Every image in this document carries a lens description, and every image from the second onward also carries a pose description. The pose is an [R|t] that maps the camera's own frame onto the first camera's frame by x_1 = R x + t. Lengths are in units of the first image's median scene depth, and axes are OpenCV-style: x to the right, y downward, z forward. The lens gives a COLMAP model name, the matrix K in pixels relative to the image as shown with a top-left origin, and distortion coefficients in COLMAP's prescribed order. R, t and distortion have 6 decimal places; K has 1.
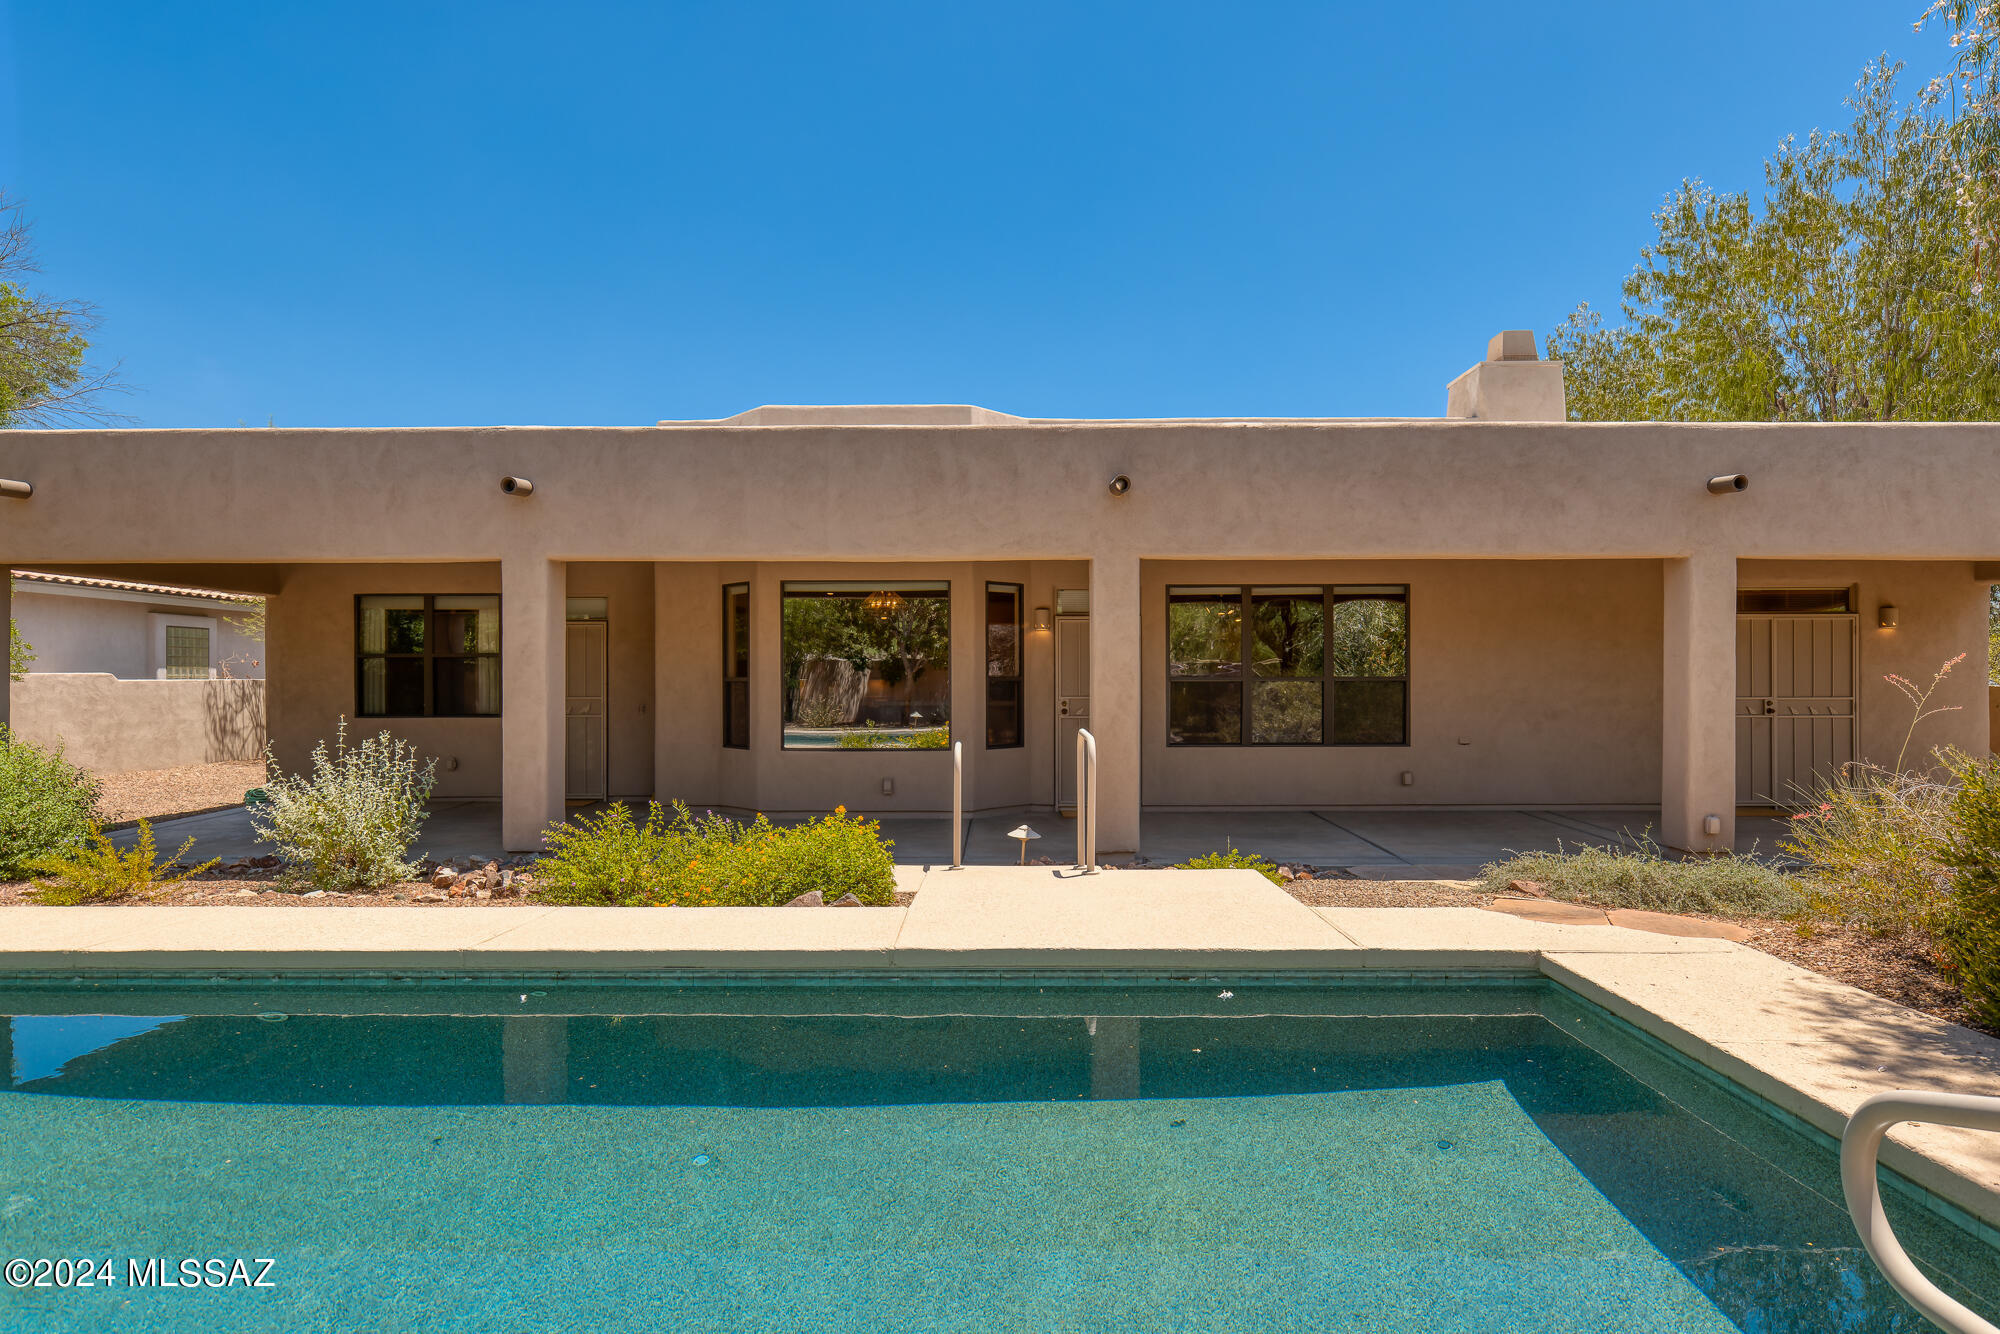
lens RADIAL K [[938.2, 0, 1002.7], [0, 938.2, 677.1], [0, 0, 1]] dist [-0.023441, -0.000090]
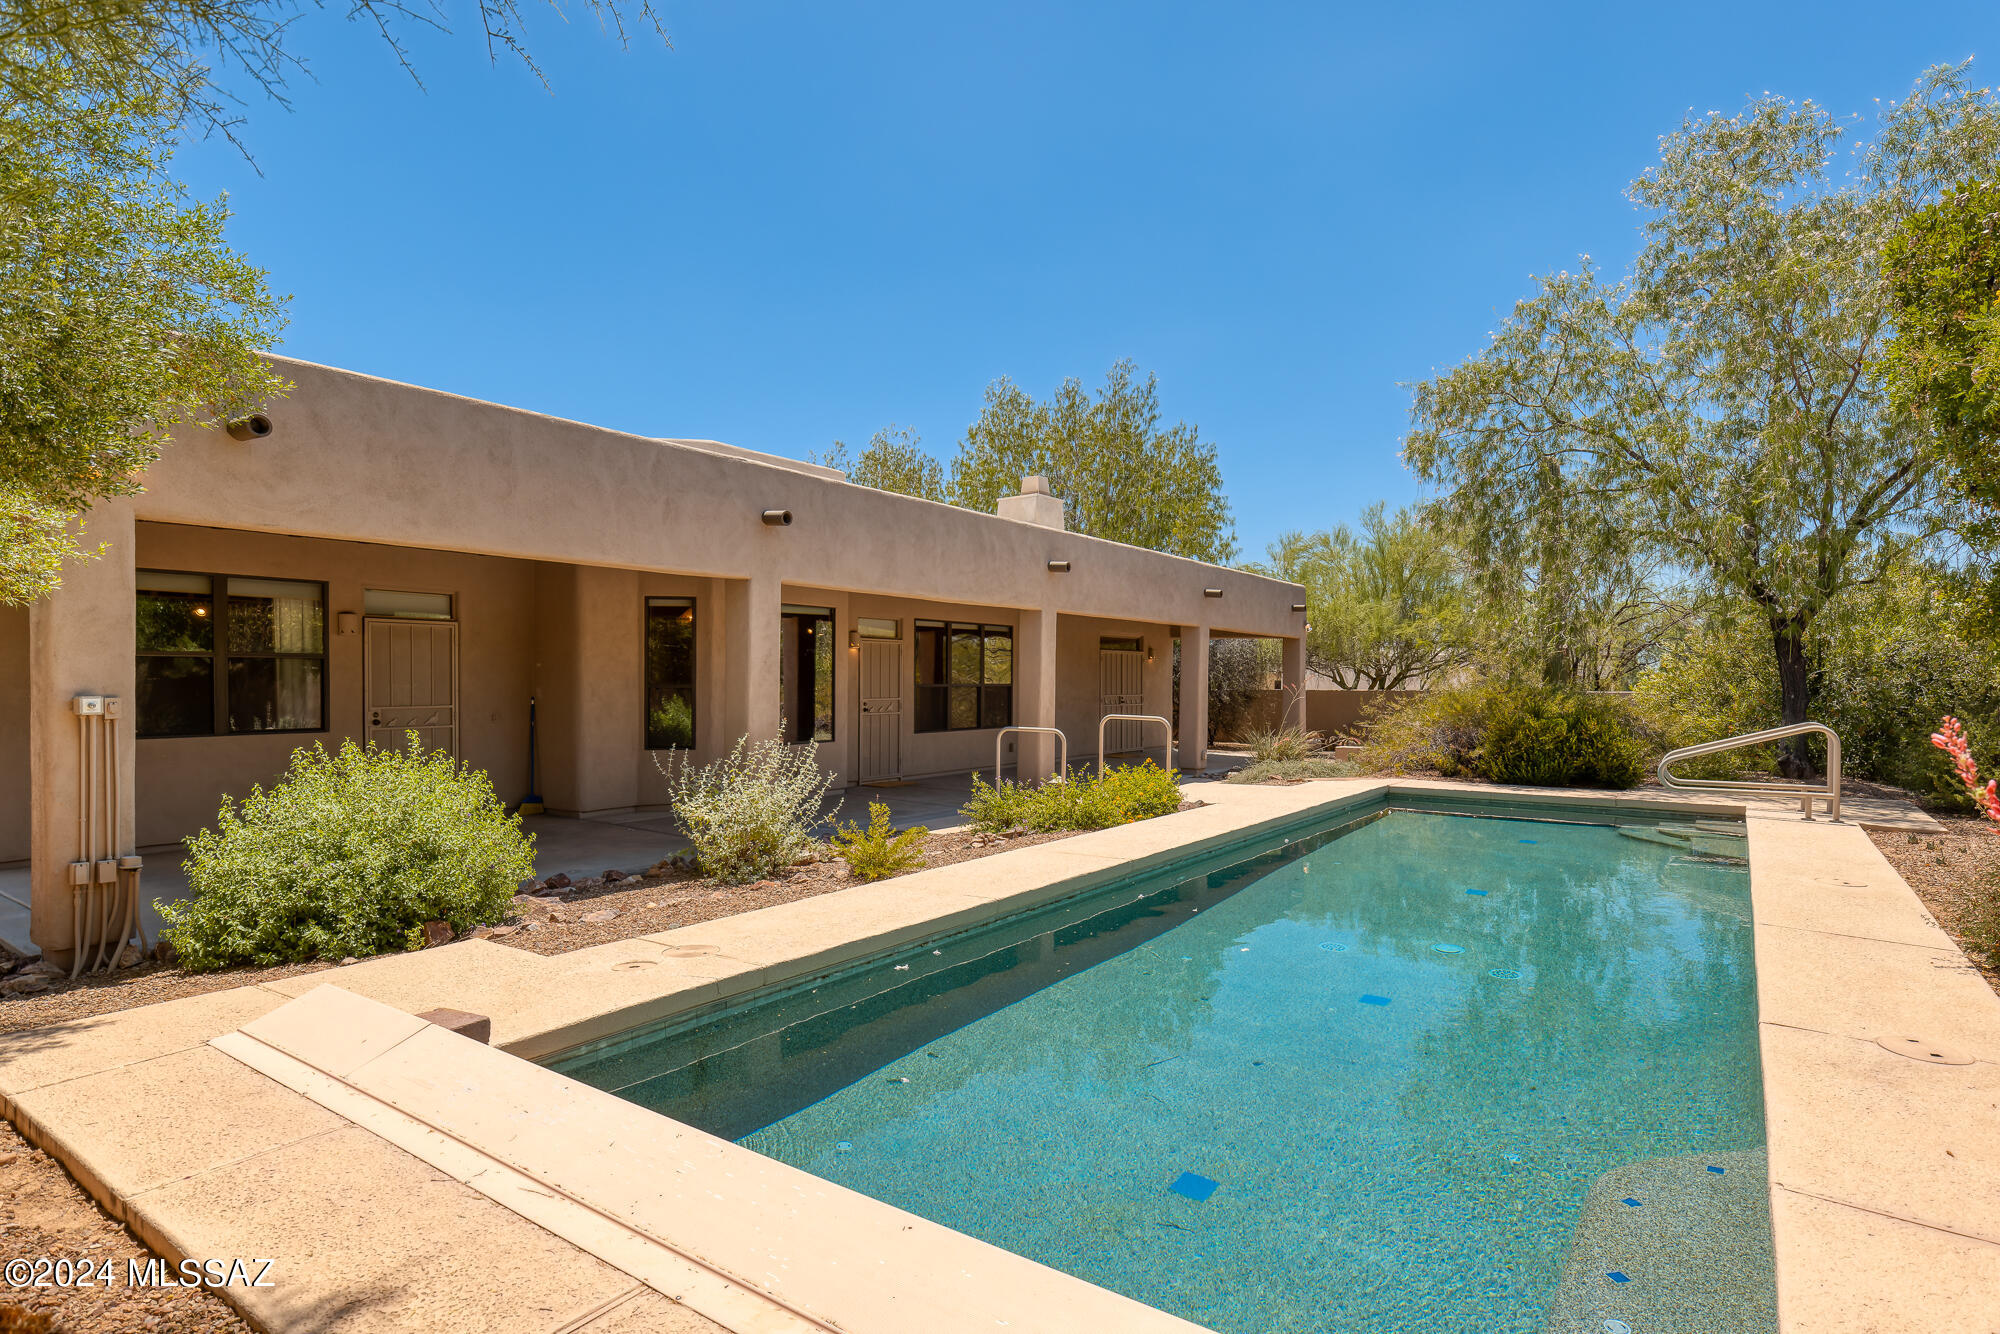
lens RADIAL K [[1047.8, 0, 1000.1], [0, 1047.8, 674.9], [0, 0, 1]] dist [-0.002955, 0.000134]
pose [[0.592120, 0.012804, 0.805748, -0.931597], [-0.006716, 0.999917, -0.010954, -0.001028], [-0.805821, 0.001075, 0.592158, 0.014975]]
